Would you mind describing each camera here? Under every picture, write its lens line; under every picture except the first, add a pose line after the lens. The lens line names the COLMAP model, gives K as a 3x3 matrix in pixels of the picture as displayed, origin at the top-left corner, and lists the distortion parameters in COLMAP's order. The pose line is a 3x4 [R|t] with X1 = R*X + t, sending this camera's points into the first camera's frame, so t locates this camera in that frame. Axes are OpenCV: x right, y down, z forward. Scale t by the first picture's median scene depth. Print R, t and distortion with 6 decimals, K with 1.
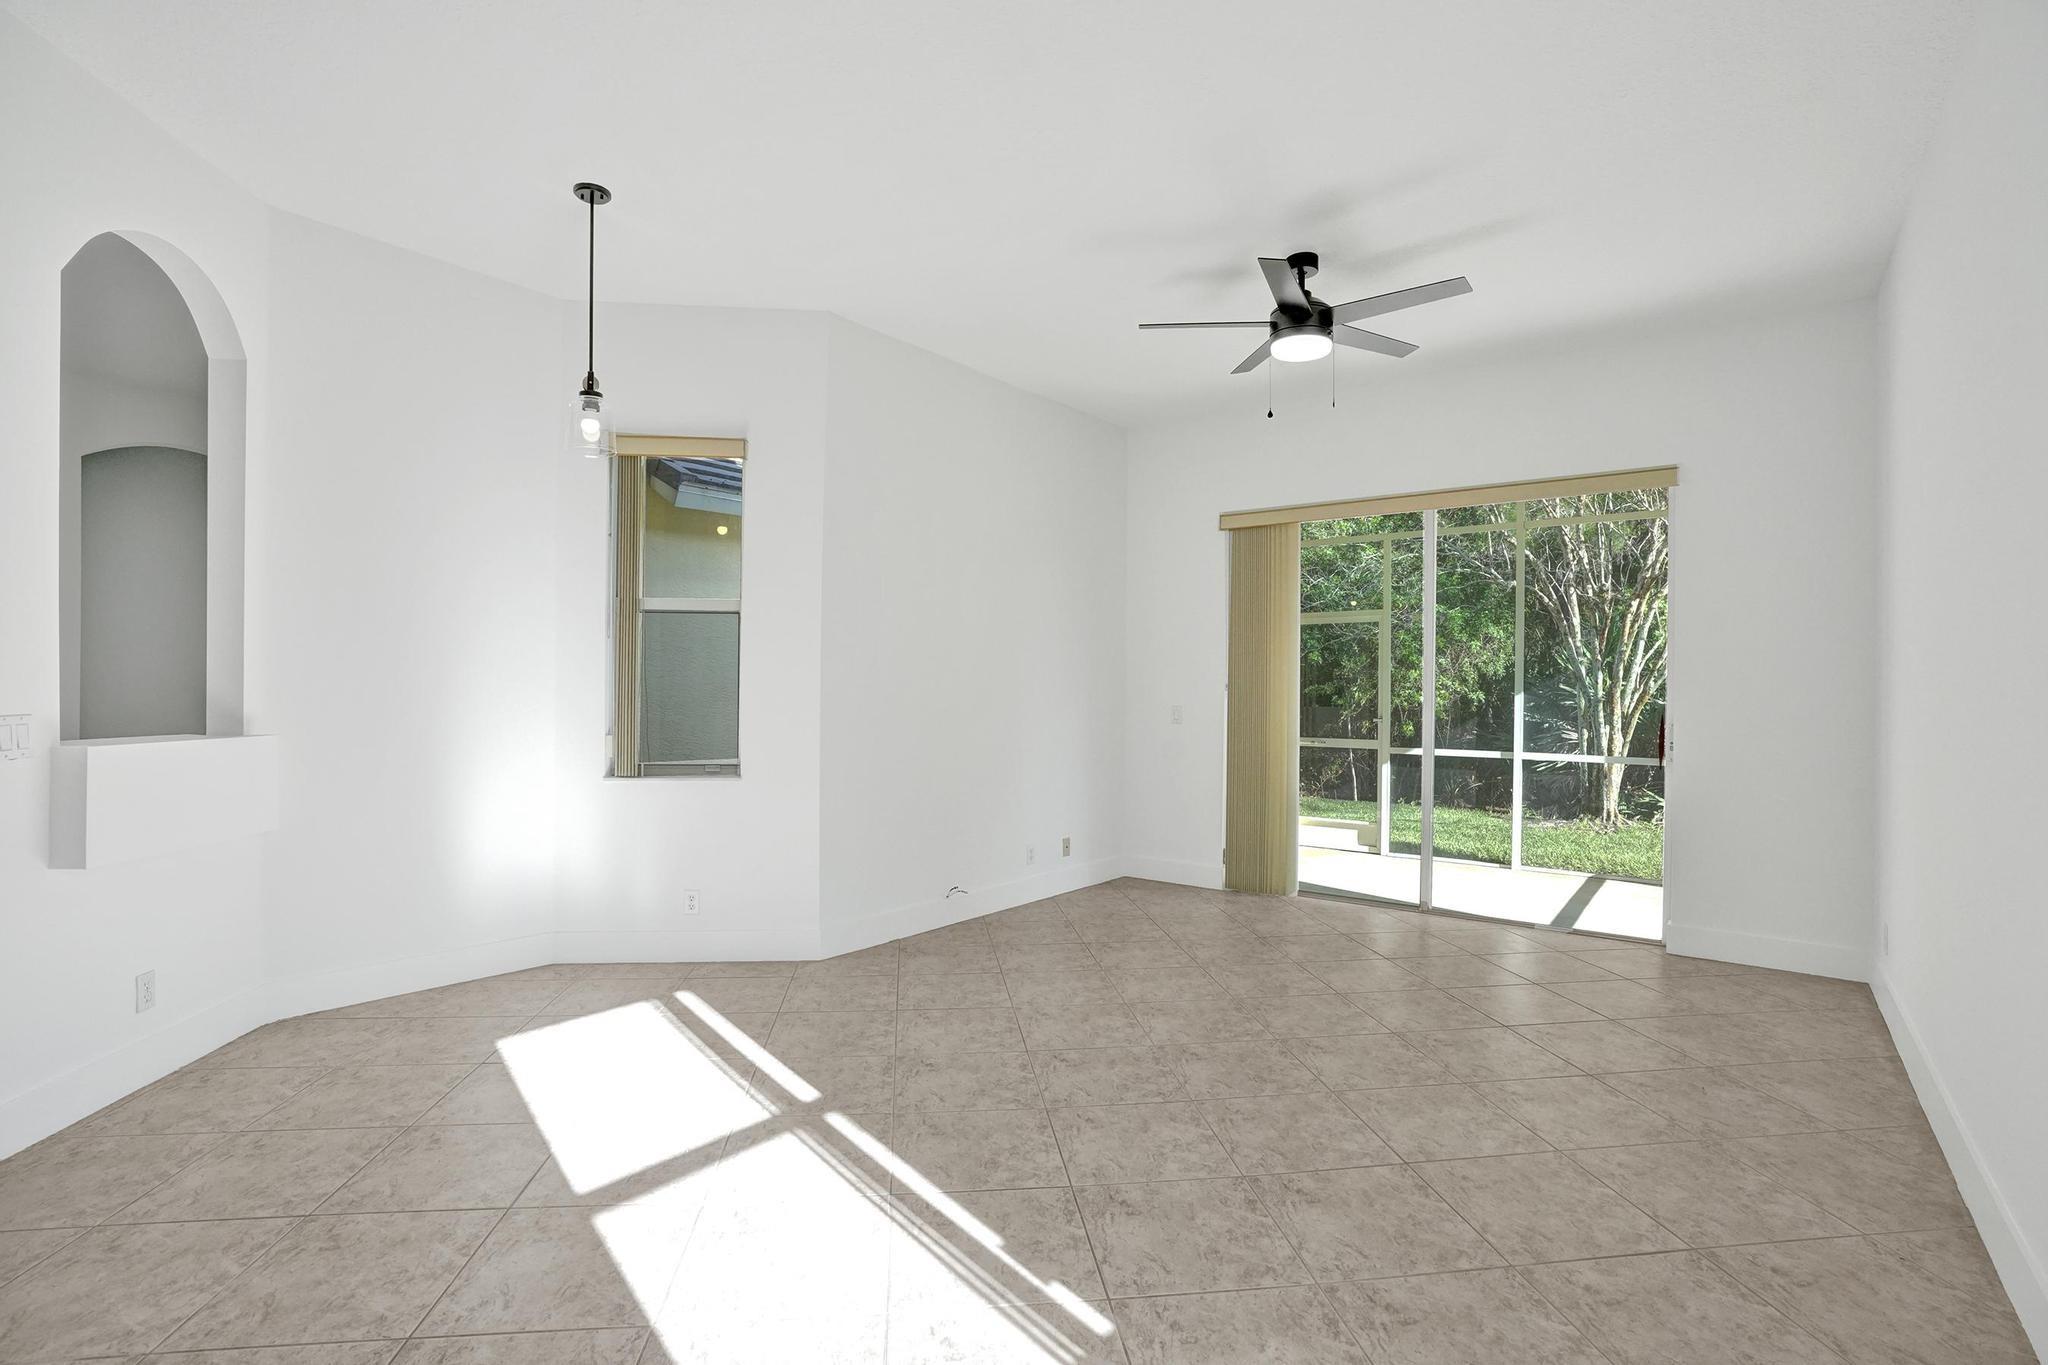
lens RADIAL K [[949.6, 0, 1032.7], [0, 949.6, 680.1], [0, 0, 1]] dist [-0.063726, 0.025392]
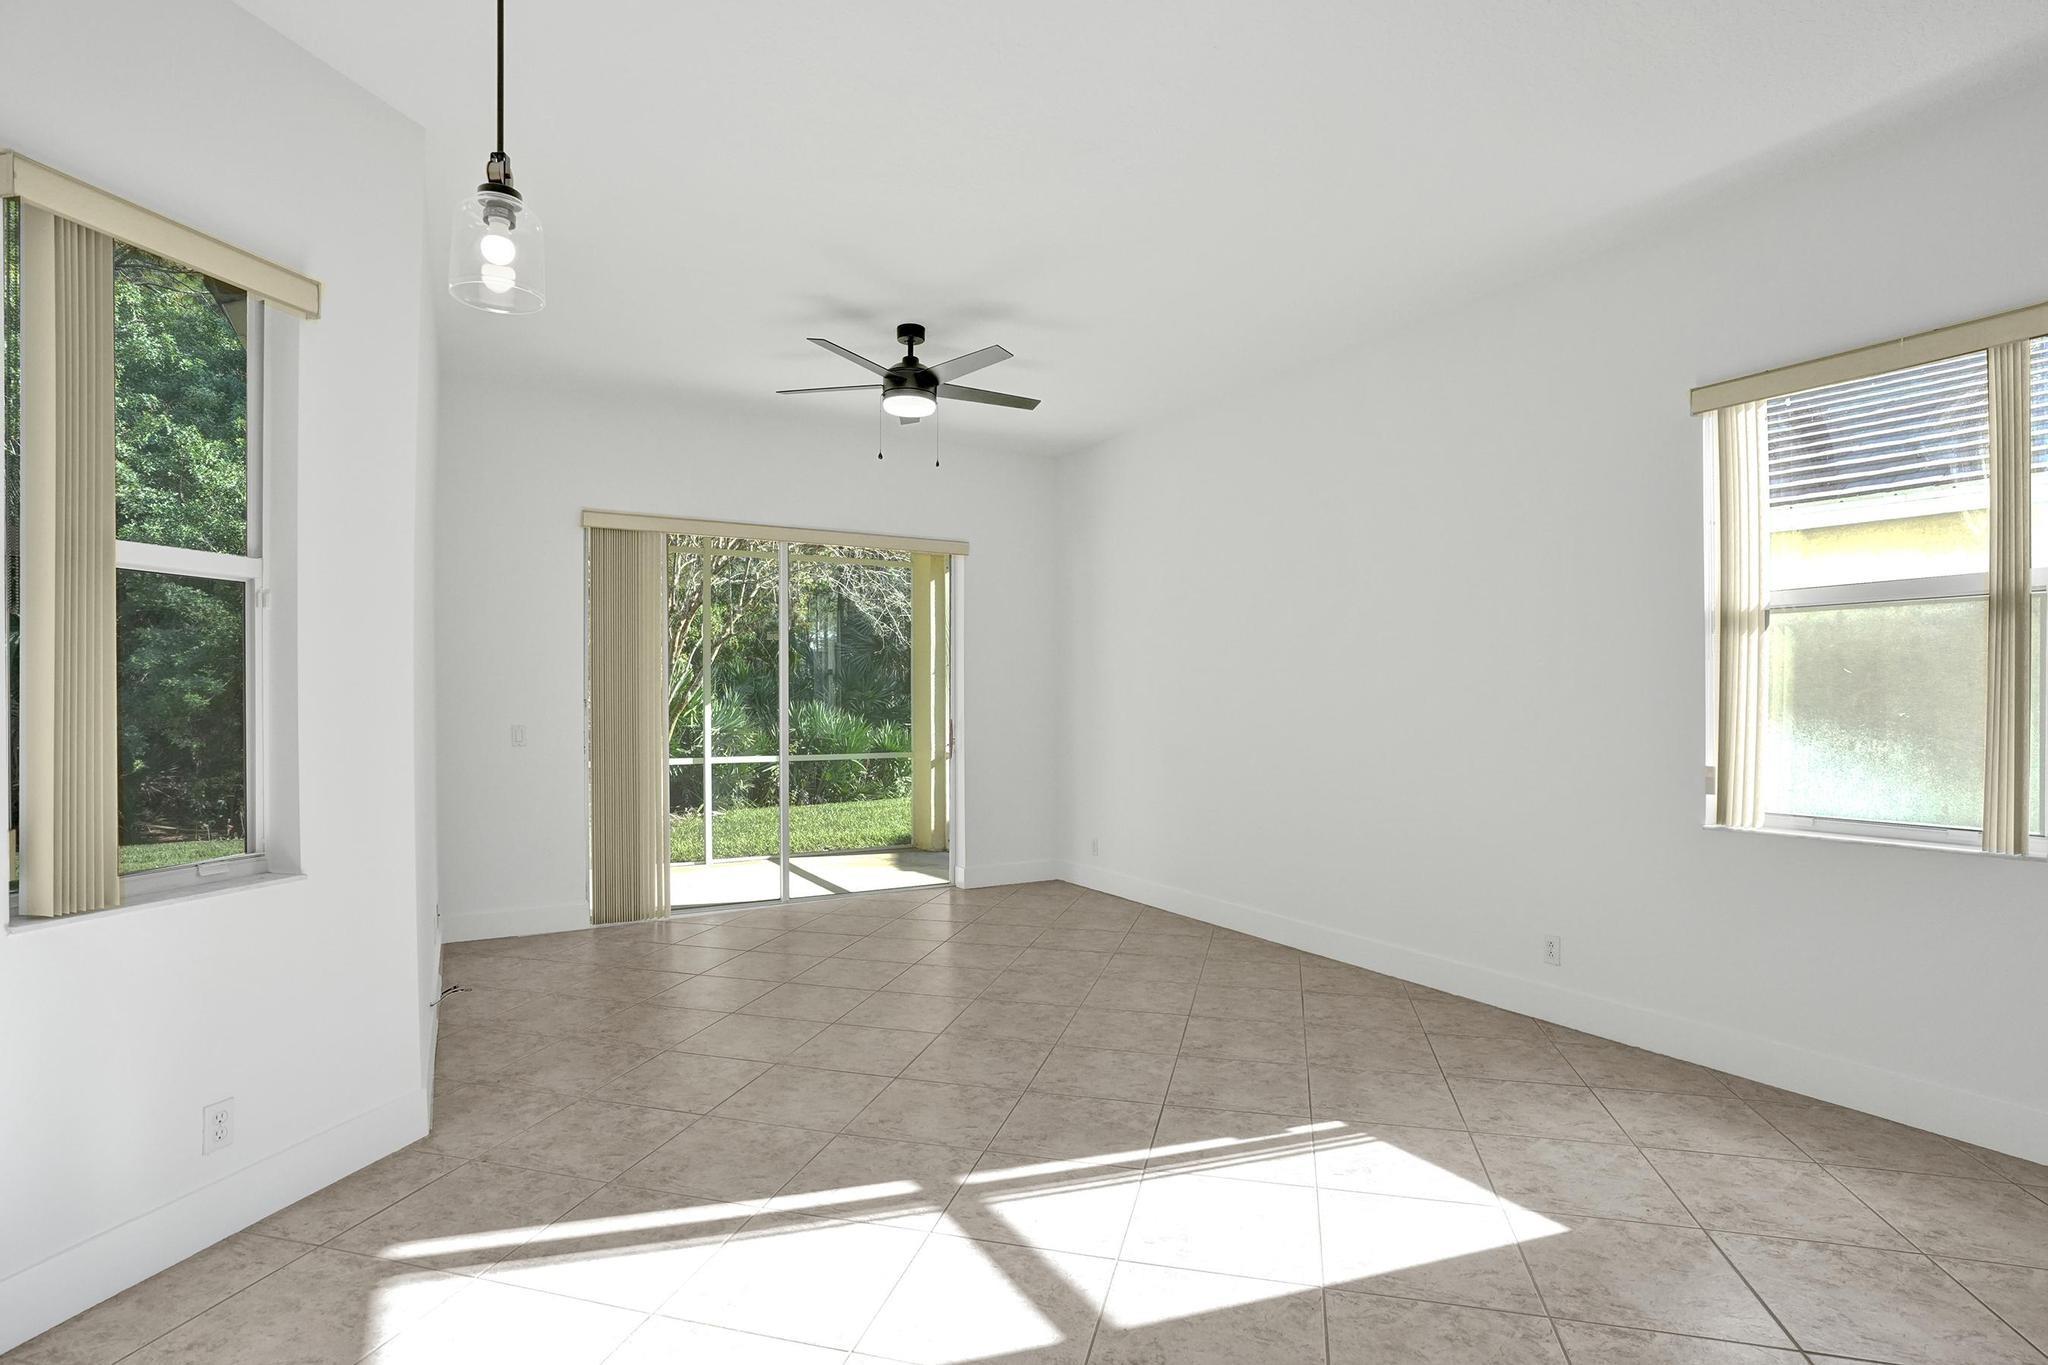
lens RADIAL K [[984.5, 0, 1021.5], [0, 984.5, 687.9], [0, 0, 1]] dist [-0.077518, 0.034075]
pose [[0.370260, 0.000643, 0.928928, -0.794956], [-0.002690, 0.999996, 0.000380, -0.011957], [-0.928924, -0.002639, 0.370260, 0.444545]]
